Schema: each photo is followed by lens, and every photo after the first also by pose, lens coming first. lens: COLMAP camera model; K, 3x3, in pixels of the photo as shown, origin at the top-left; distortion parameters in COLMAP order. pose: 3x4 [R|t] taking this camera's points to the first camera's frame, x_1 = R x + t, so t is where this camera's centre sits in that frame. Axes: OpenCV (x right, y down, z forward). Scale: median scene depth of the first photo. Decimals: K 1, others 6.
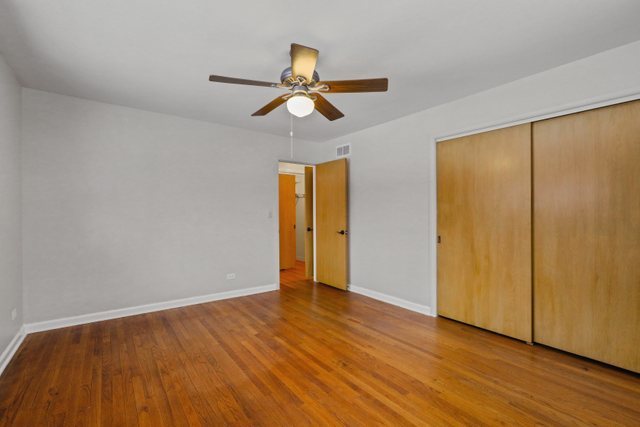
lens RADIAL K [[285.4, 0, 320.0], [0, 285.4, 213.5], [0, 0, 1]] dist [0.020024, -0.000144]
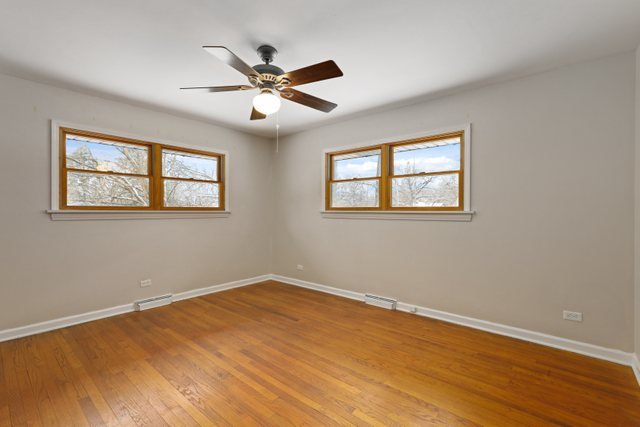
lens RADIAL K [[285.4, 0, 320.0], [0, 285.4, 213.5], [0, 0, 1]] dist [0.020024, -0.000144]
pose [[-0.975227, 0.000253, -0.221206, -0.023656], [-0.001021, 0.999984, 0.005644, 0.002275], [0.221204, 0.005730, -0.975211, 1.989862]]
